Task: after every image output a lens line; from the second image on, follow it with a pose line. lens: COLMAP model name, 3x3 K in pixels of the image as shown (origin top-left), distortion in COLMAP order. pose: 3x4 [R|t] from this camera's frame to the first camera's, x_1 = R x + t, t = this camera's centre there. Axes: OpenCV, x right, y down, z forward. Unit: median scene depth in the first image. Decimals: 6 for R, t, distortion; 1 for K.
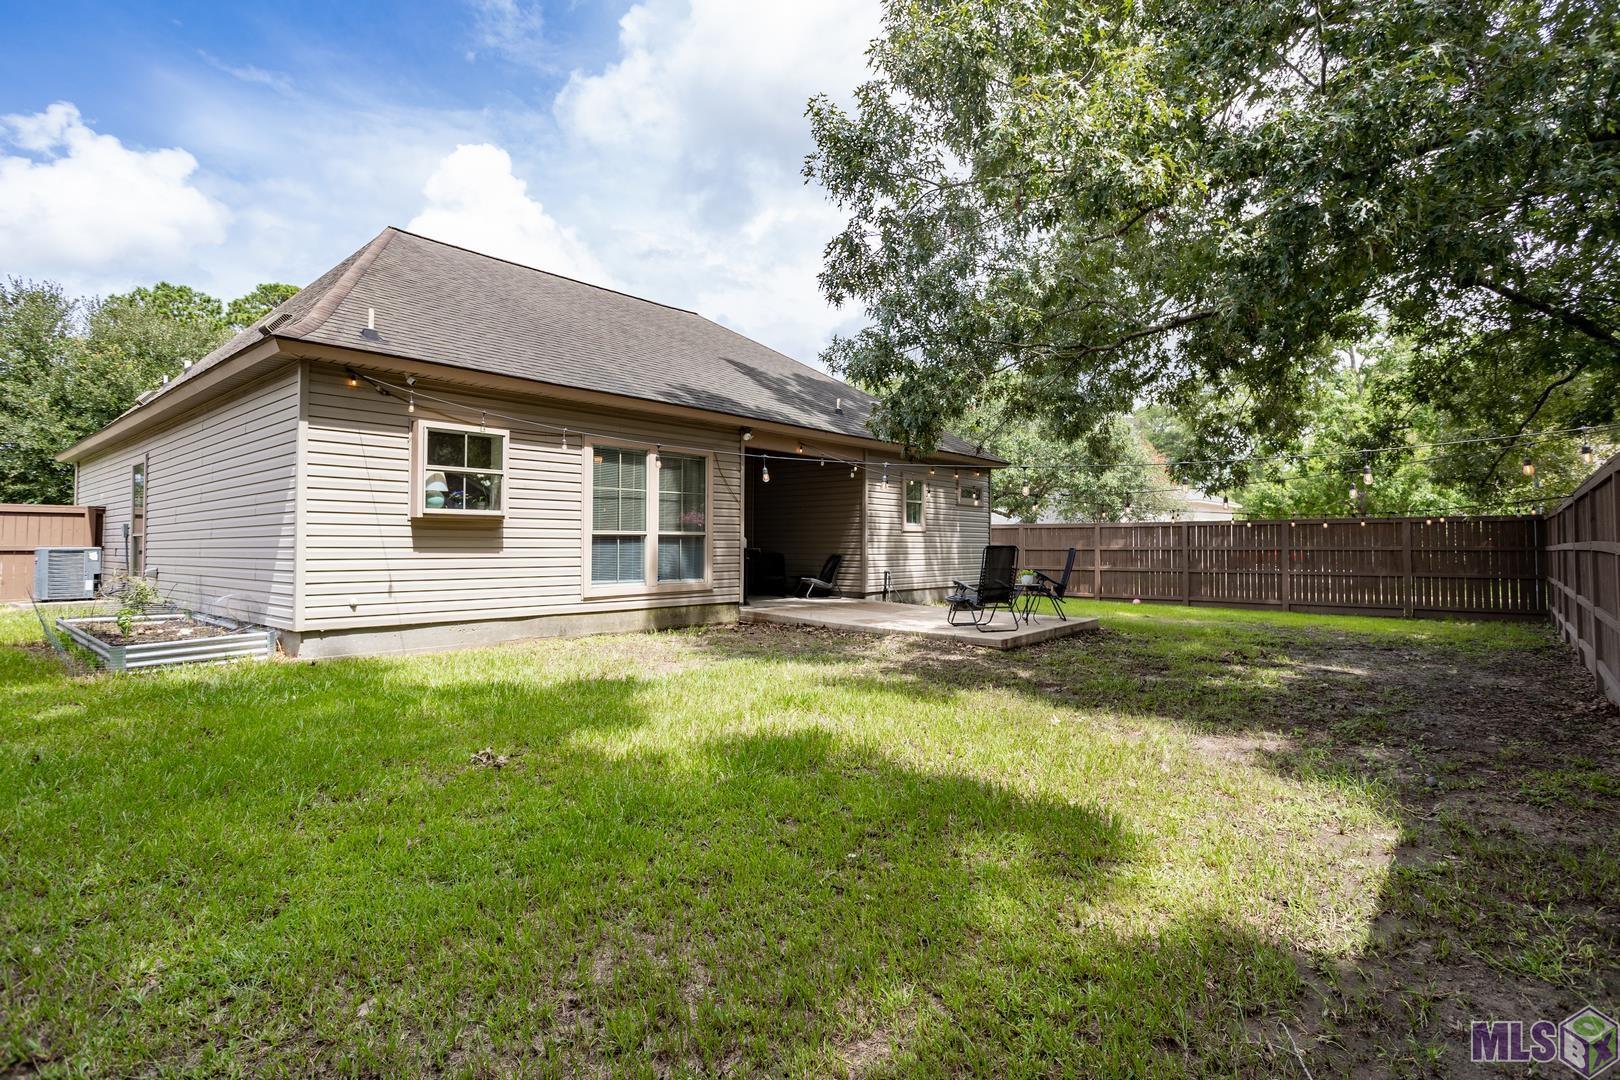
lens RADIAL K [[787.2, 0, 815.2], [0, 787.2, 525.6], [0, 0, 1]] dist [-0.053469, 0.035320]
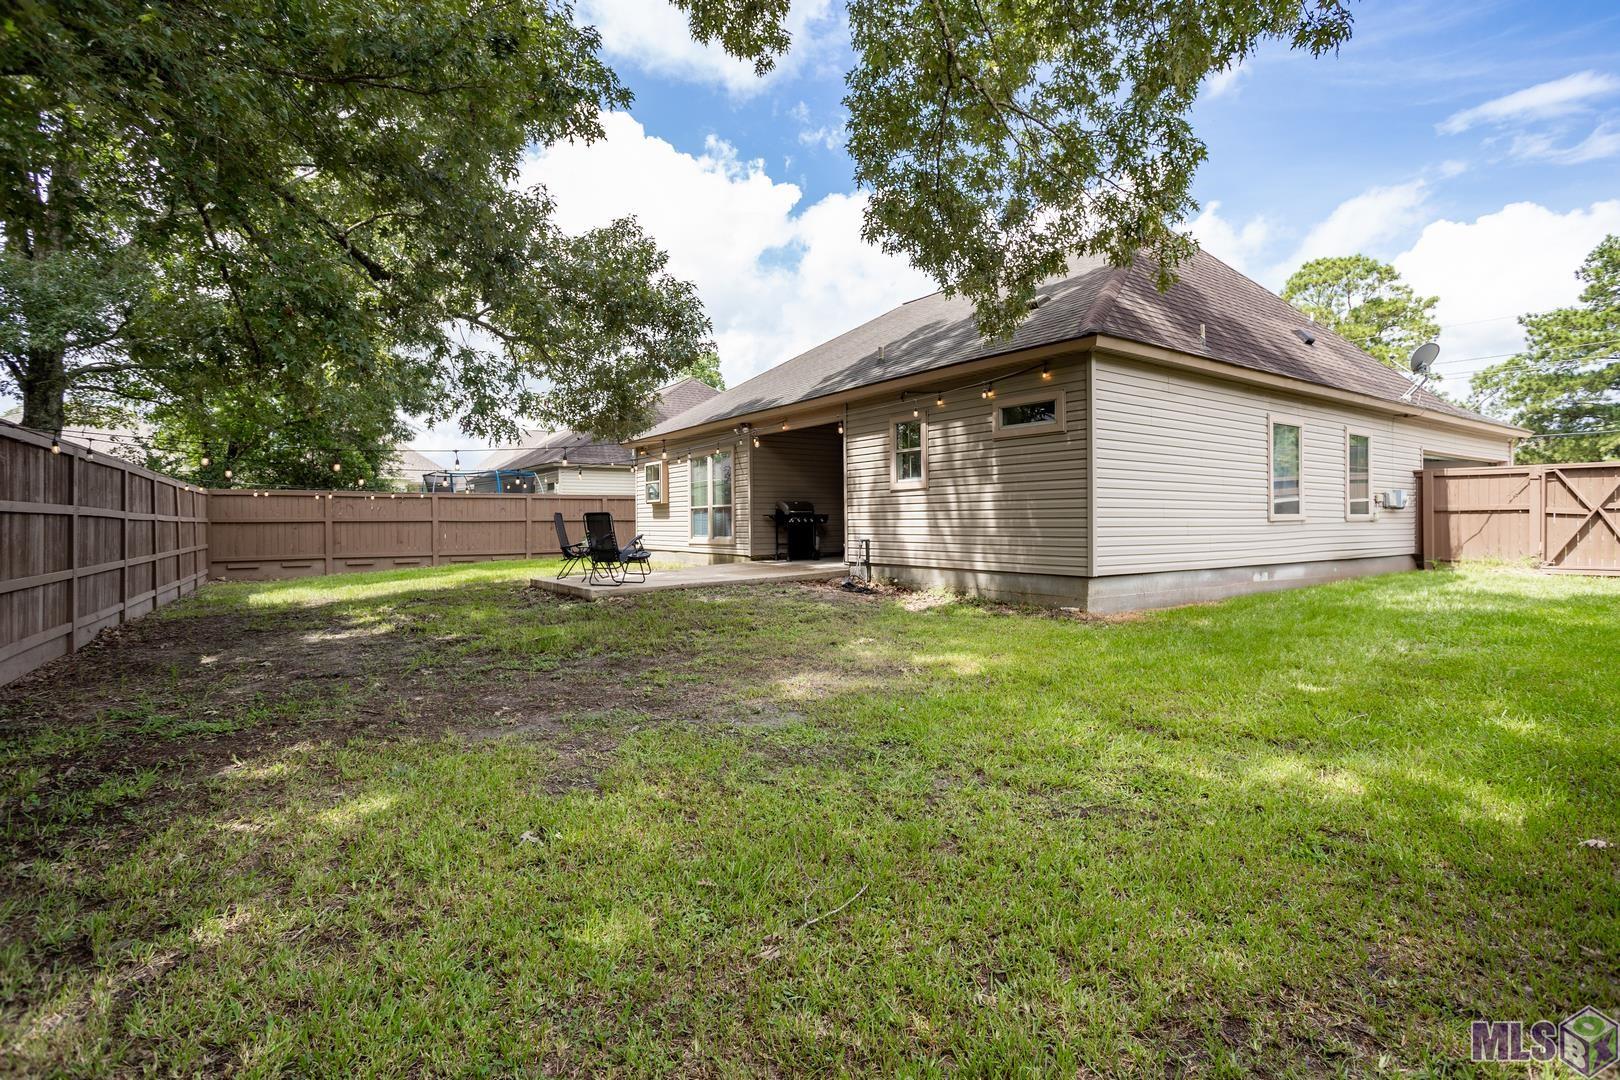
lens RADIAL K [[787.2, 0, 815.2], [0, 787.2, 525.6], [0, 0, 1]] dist [-0.053469, 0.035320]
pose [[-0.256932, 0.004549, -0.966419, 0.938971], [0.034015, 0.999412, -0.004339, 0.045184], [0.965831, -0.033988, -0.256935, 1.179328]]
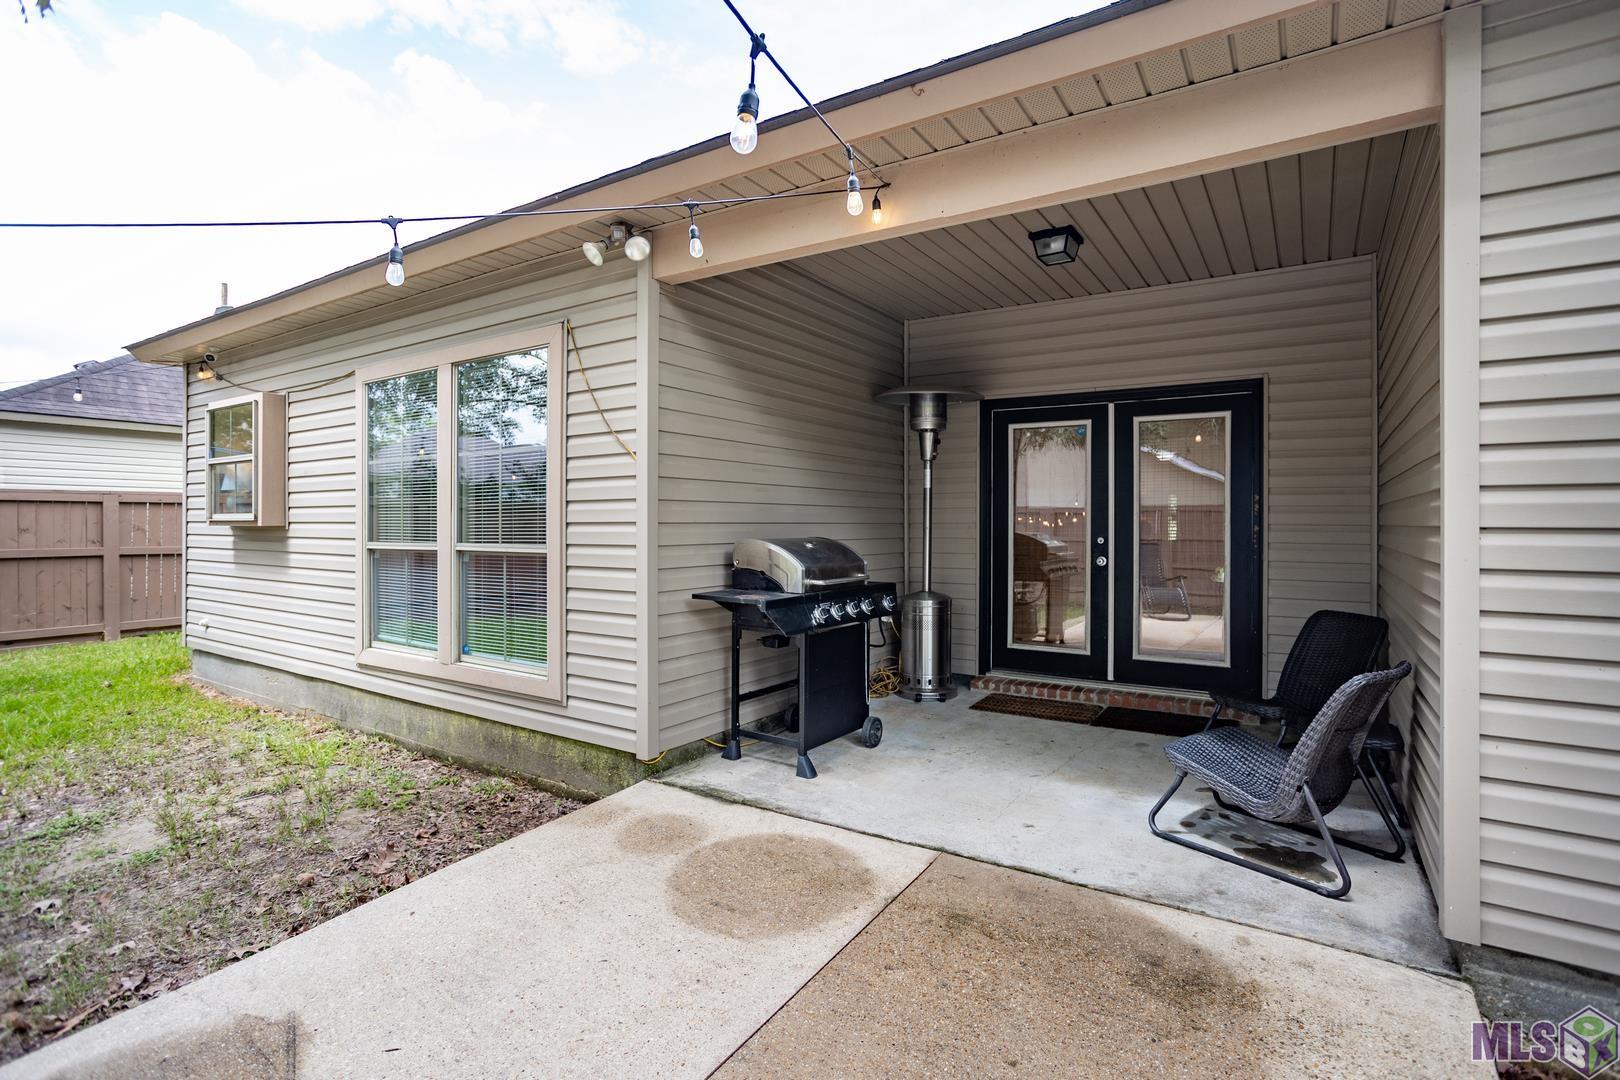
lens RADIAL K [[787.2, 0, 815.2], [0, 787.2, 525.6], [0, 0, 1]] dist [-0.053469, 0.035320]
pose [[0.128630, 0.010942, -0.991632, 0.195951], [0.024248, 0.999605, 0.014175, -0.003596], [0.991396, -0.025869, 0.128314, 0.842623]]
